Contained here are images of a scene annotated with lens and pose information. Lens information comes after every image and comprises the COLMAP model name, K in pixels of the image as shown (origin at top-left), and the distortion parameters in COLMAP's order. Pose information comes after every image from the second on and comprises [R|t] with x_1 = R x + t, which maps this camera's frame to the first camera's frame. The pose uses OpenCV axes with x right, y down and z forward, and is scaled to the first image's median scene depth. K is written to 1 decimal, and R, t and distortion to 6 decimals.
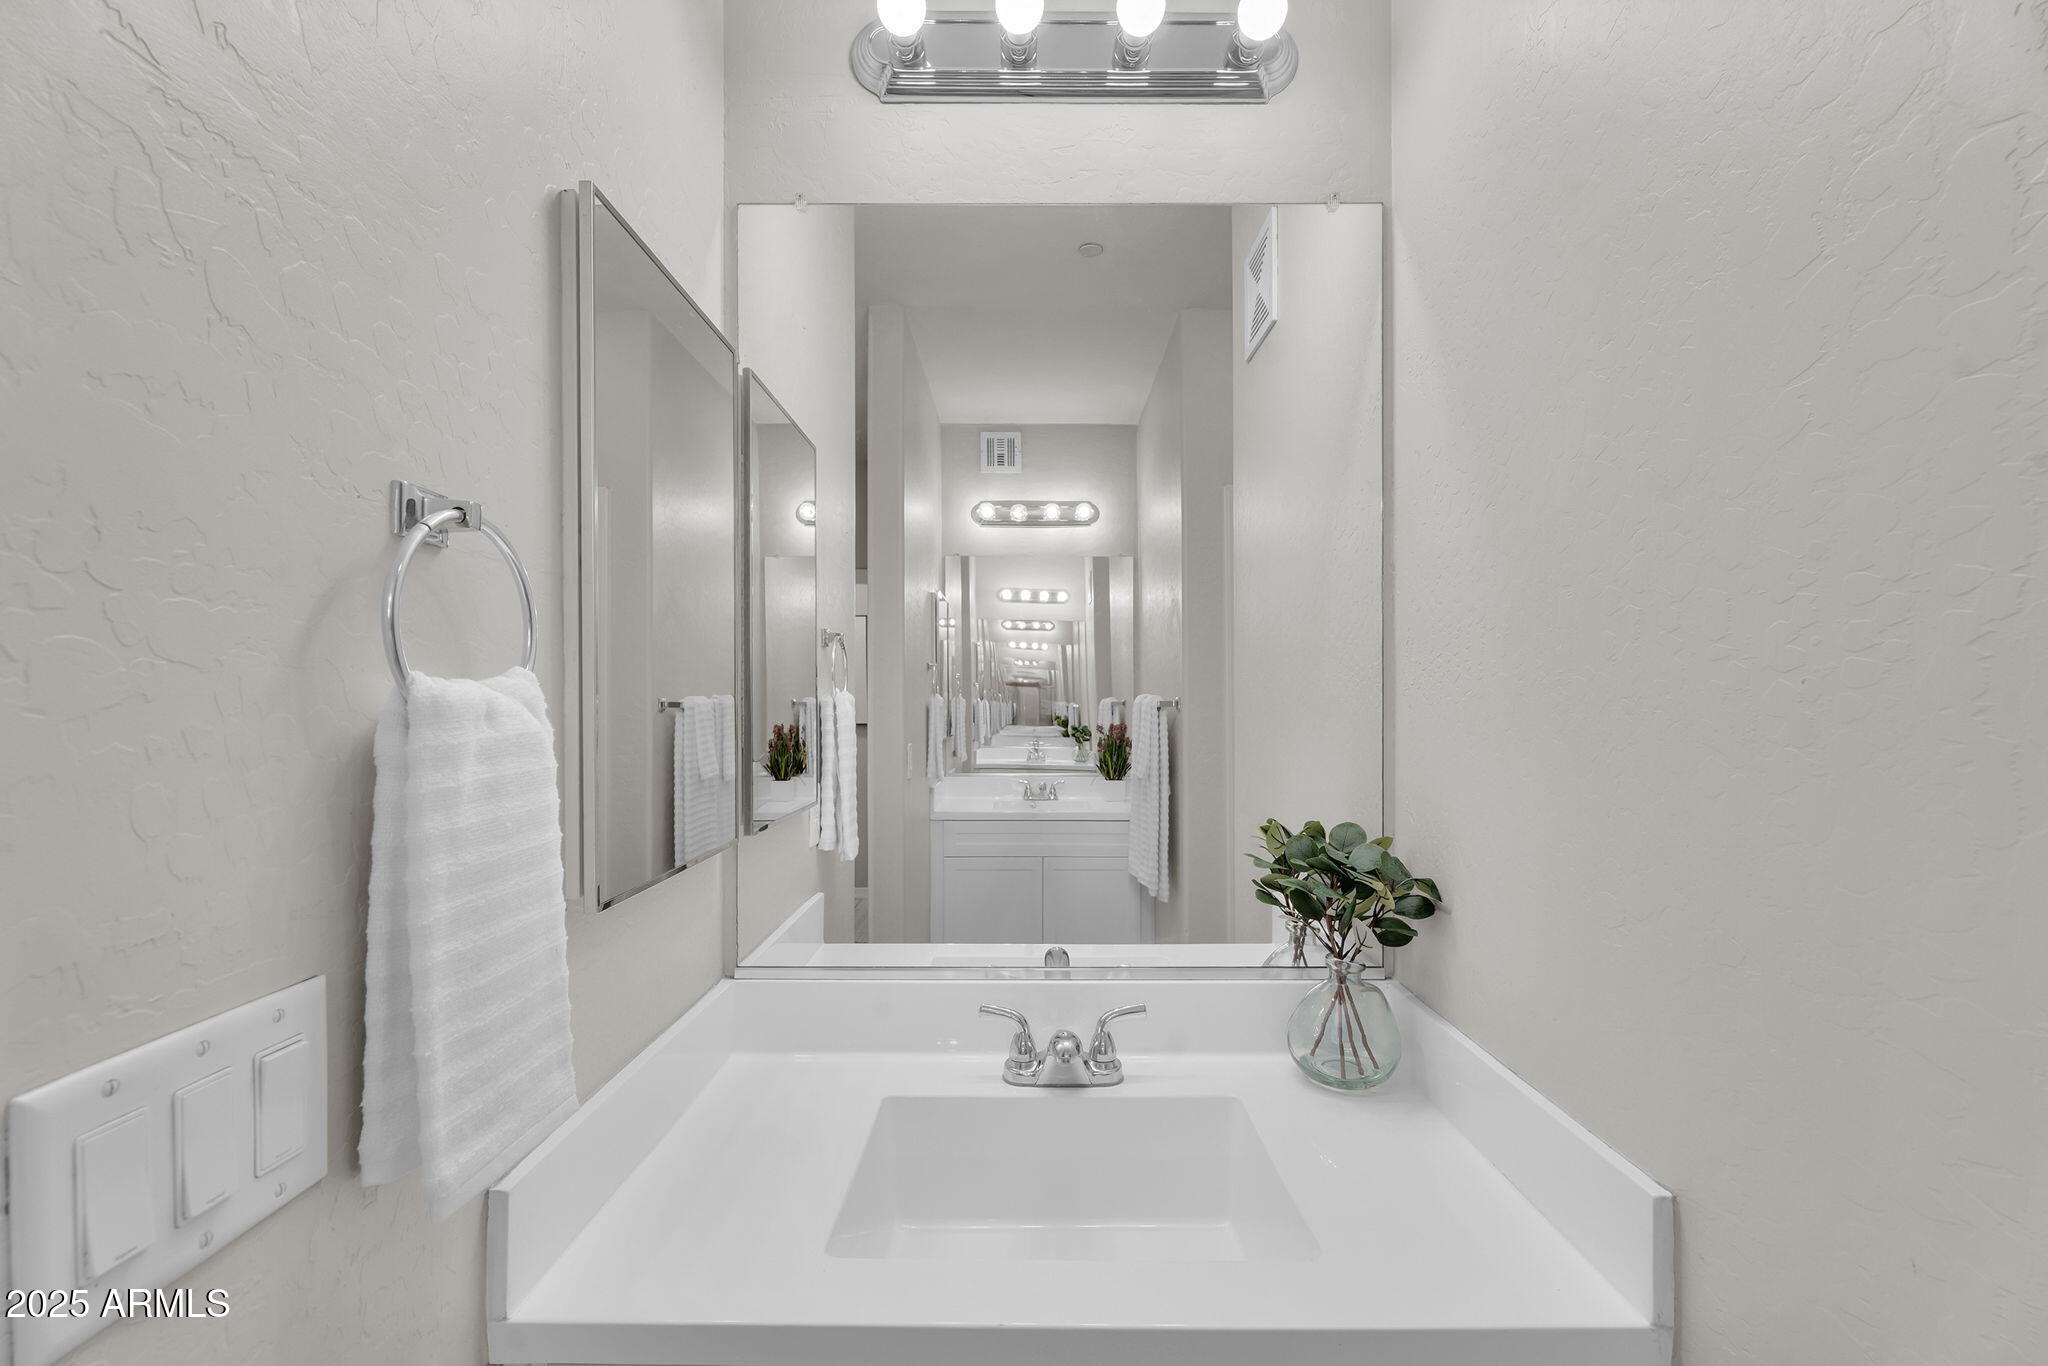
lens RADIAL K [[953.1, 0, 1040.7], [0, 953.1, 695.4], [0, 0, 1]] dist [-0.010550, 0.001839]
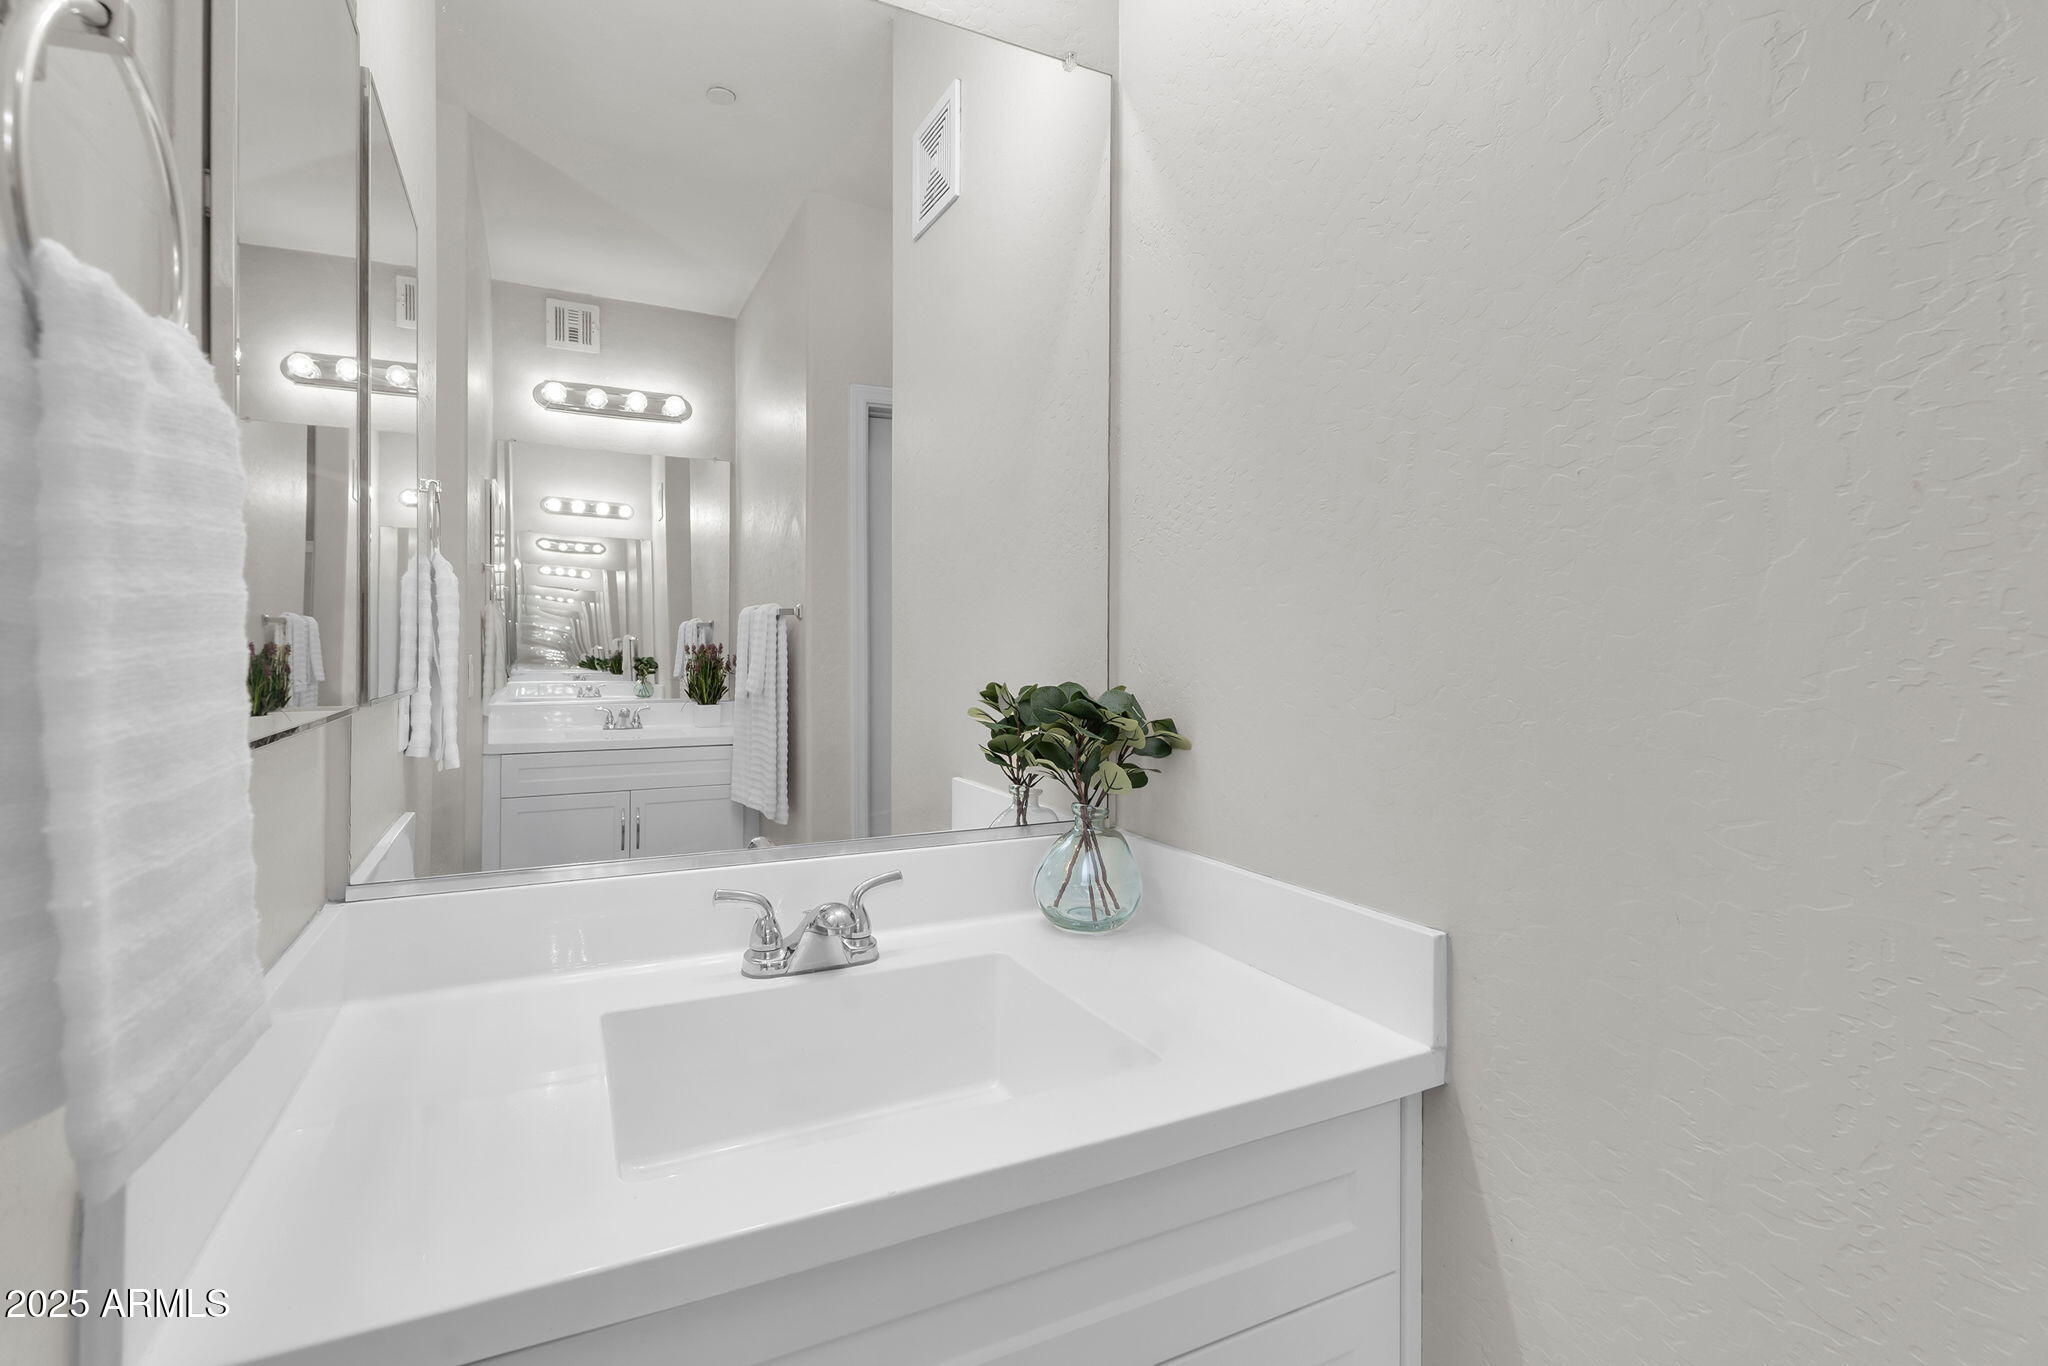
lens RADIAL K [[963.5, 0, 1052.3], [0, 963.5, 644.9], [0, 0, 1]] dist [-0.010256, 0.000907]
pose [[0.889118, -0.000598, 0.457678, -0.175279], [-0.000581, 0.999997, 0.002435, 0.098339], [-0.457678, -0.002430, 0.889115, 0.099678]]
